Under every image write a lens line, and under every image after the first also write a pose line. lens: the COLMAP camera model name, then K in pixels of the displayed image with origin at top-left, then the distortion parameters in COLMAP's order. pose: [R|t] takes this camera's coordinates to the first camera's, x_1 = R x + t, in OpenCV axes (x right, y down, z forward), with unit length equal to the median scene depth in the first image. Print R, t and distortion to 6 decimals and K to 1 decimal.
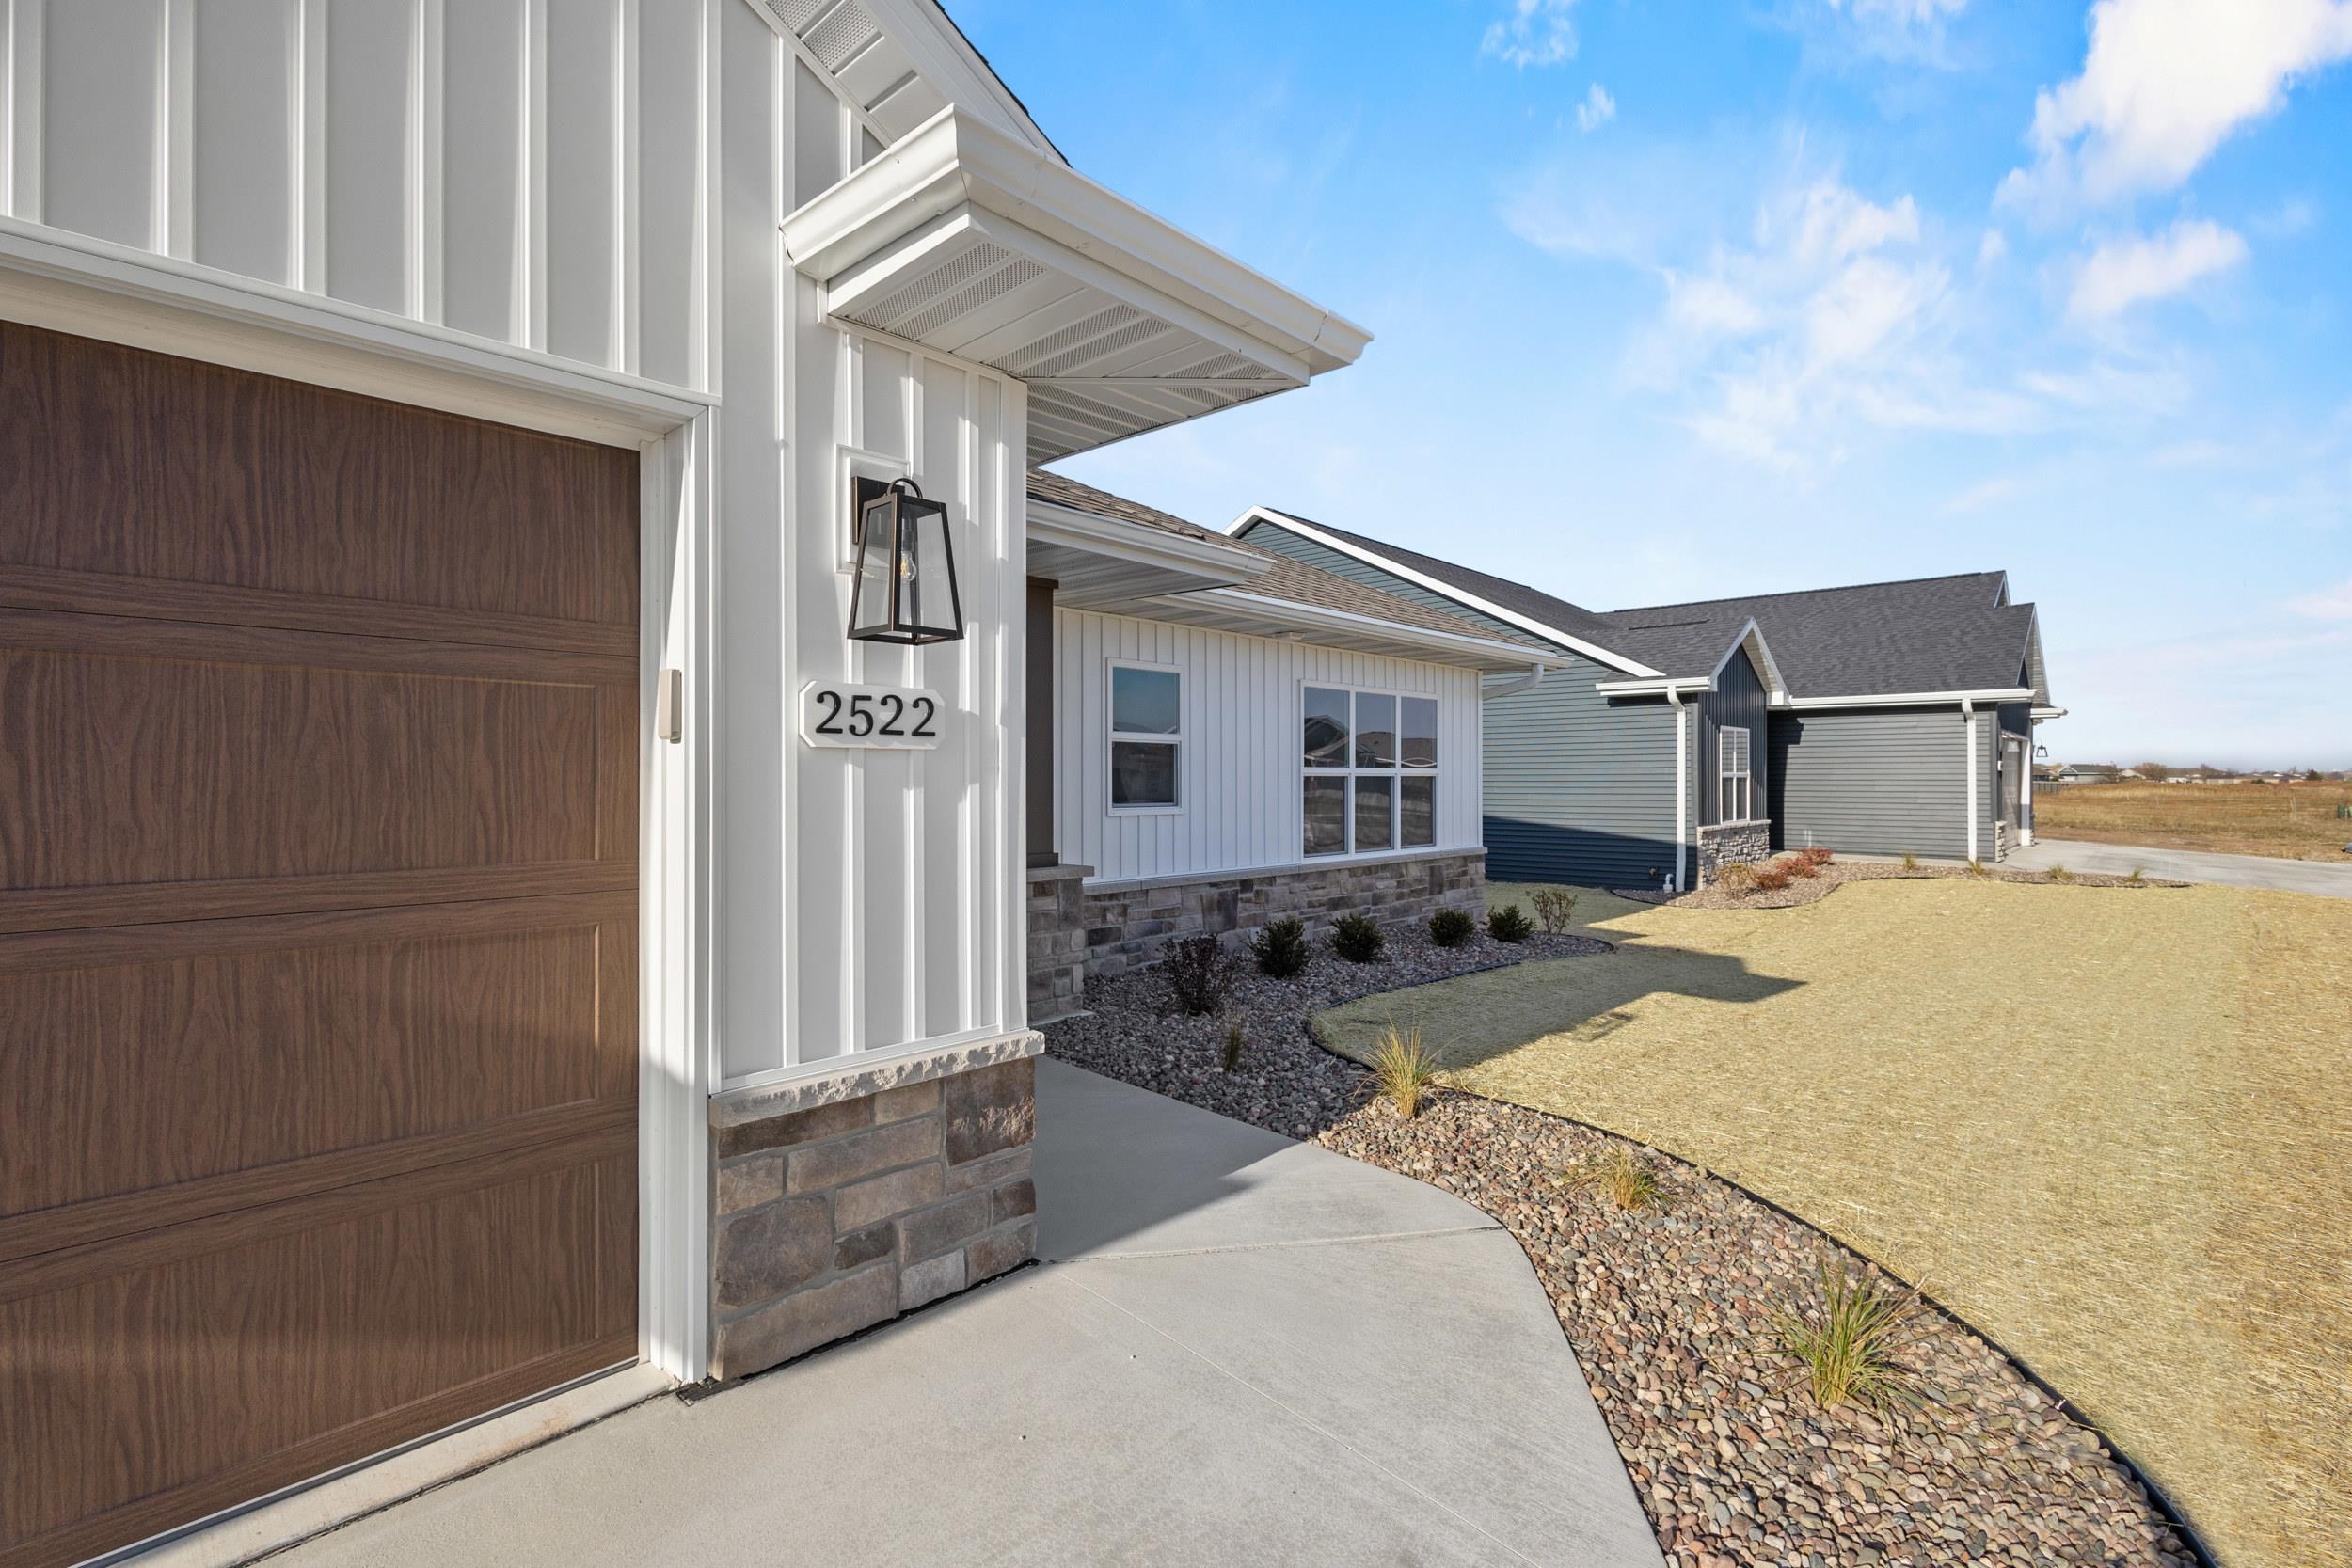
lens RADIAL K [[1066.3, 0, 1176.0], [0, 1066.3, 784.0], [0, 0, 1]] dist [0.002877, 0.000349]
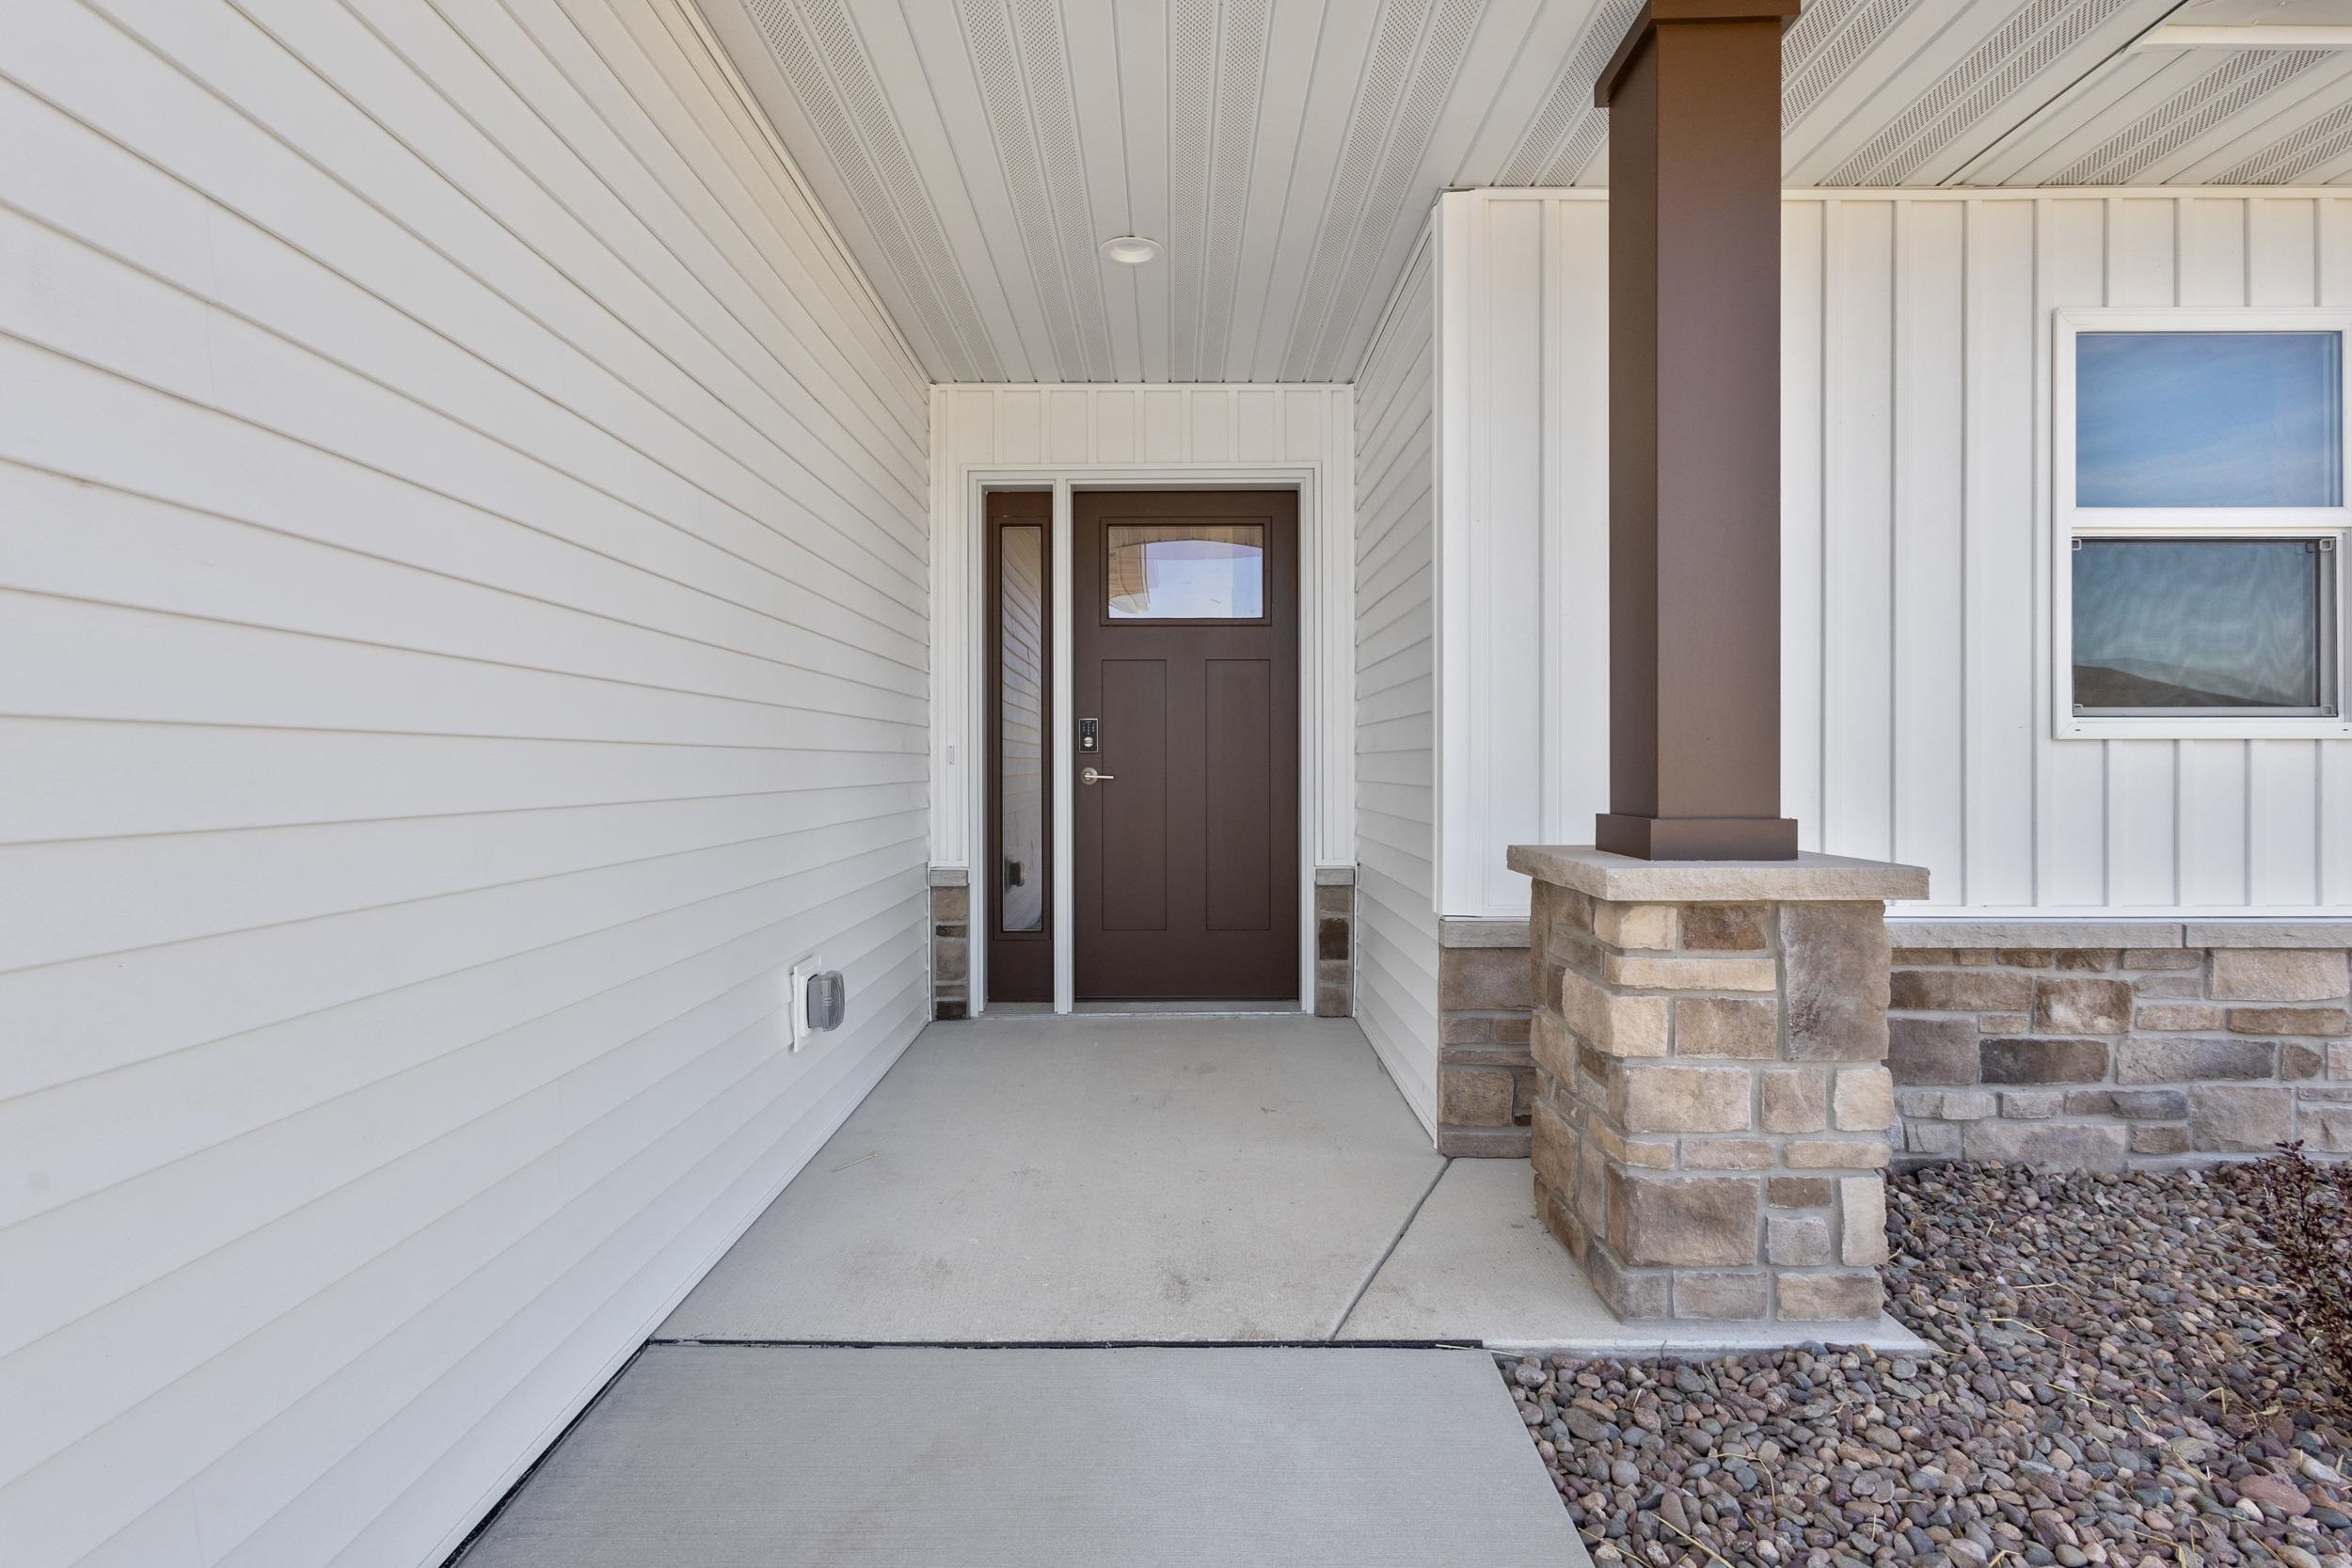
lens RADIAL K [[1066.3, 0, 1176.0], [0, 1066.3, 784.0], [0, 0, 1]] dist [0.002877, 0.000349]
pose [[0.679322, 0.000120, -0.733841, 0.000806], [0.004243, 0.999983, 0.004092, 0.042790], [0.733828, -0.005893, 0.679309, 0.523940]]
